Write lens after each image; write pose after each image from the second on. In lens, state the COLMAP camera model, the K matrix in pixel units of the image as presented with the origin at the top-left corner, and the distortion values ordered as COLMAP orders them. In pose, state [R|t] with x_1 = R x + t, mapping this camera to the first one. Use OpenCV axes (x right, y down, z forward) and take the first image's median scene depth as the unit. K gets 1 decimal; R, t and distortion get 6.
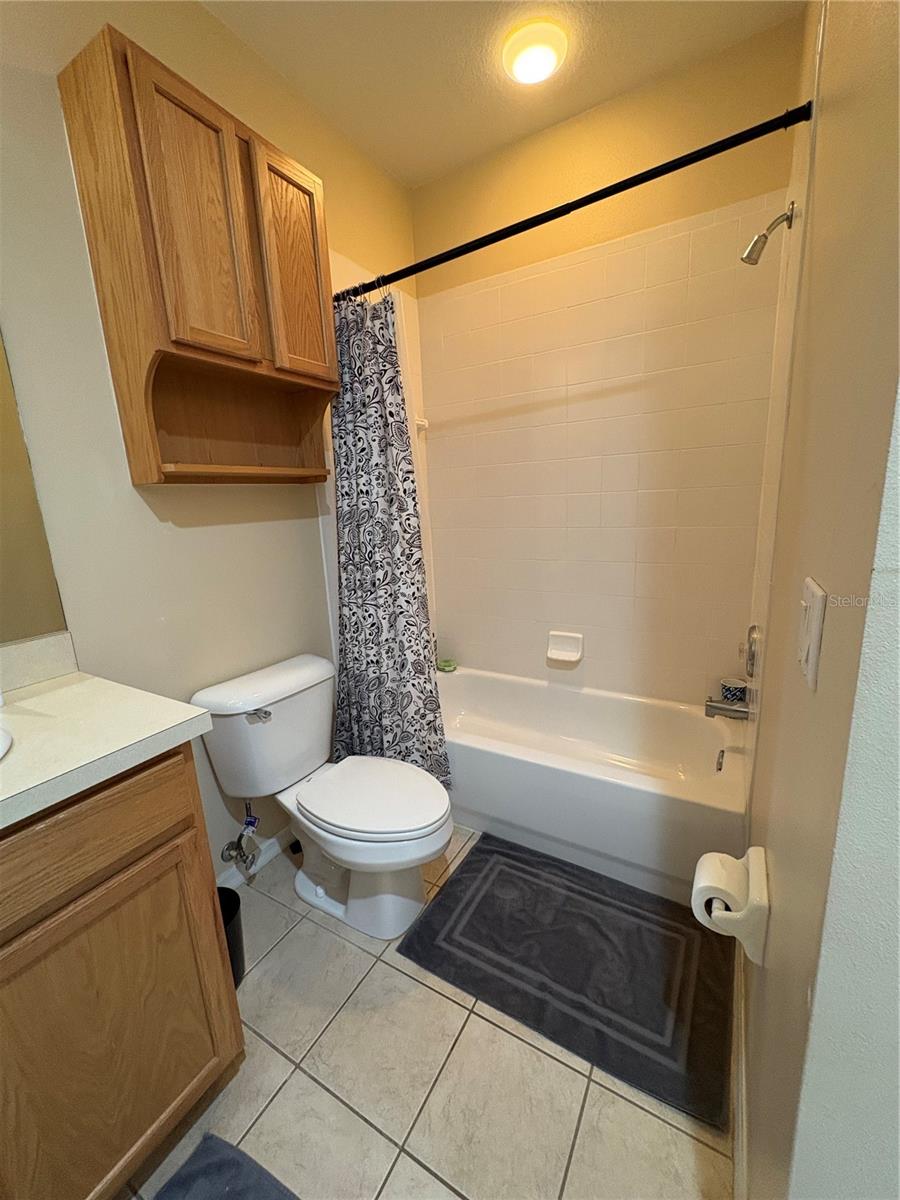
lens RADIAL K [[475.8, 0, 448.7], [0, 475.8, 600.3], [0, 0, 1]] dist [-0.003709, -0.000572]
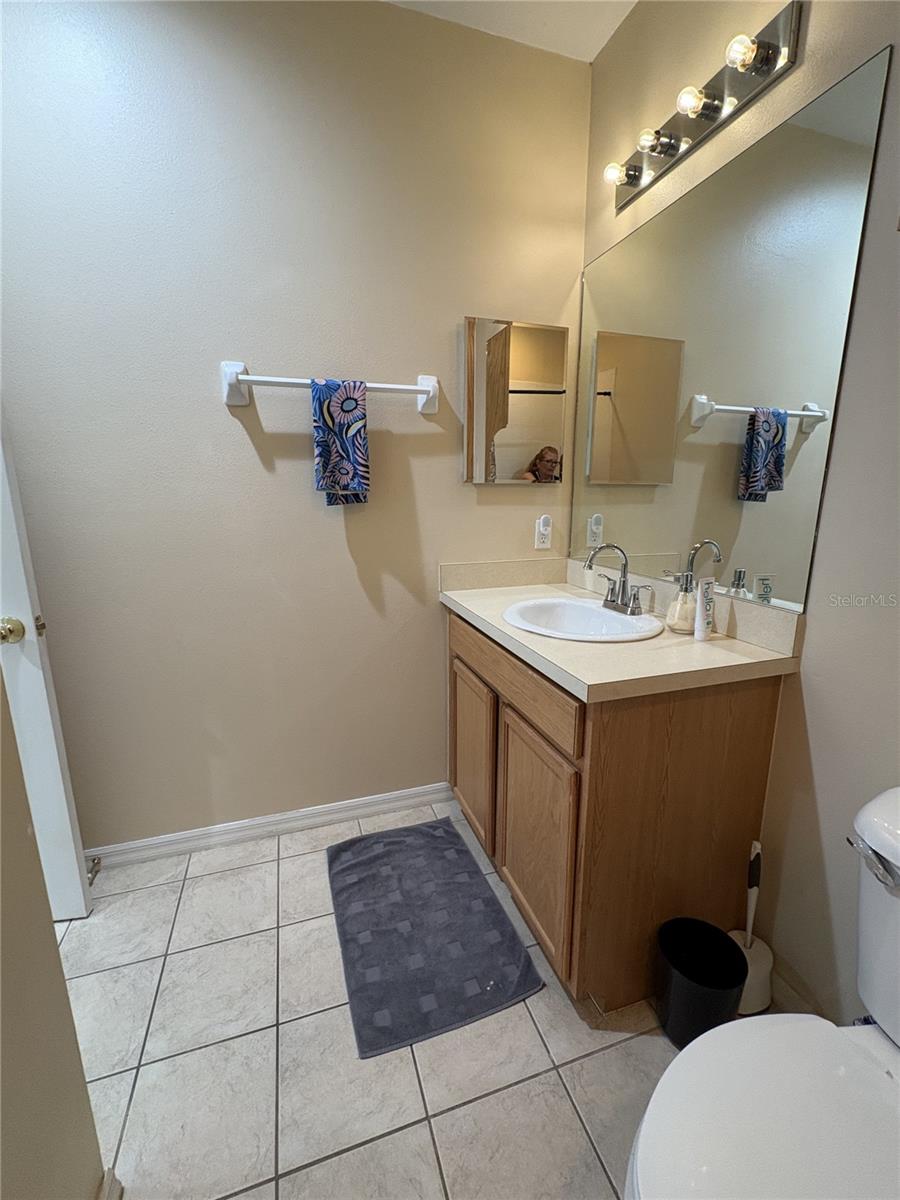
lens RADIAL K [[475.8, 0, 441.7], [0, 475.8, 599.8], [0, 0, 1]] dist [-0.003709, -0.000572]
pose [[-0.652721, 0.209028, -0.728192, 0.342700], [-0.125570, 0.918039, 0.376080, -0.233251], [0.747120, 0.336914, -0.572976, 1.071190]]
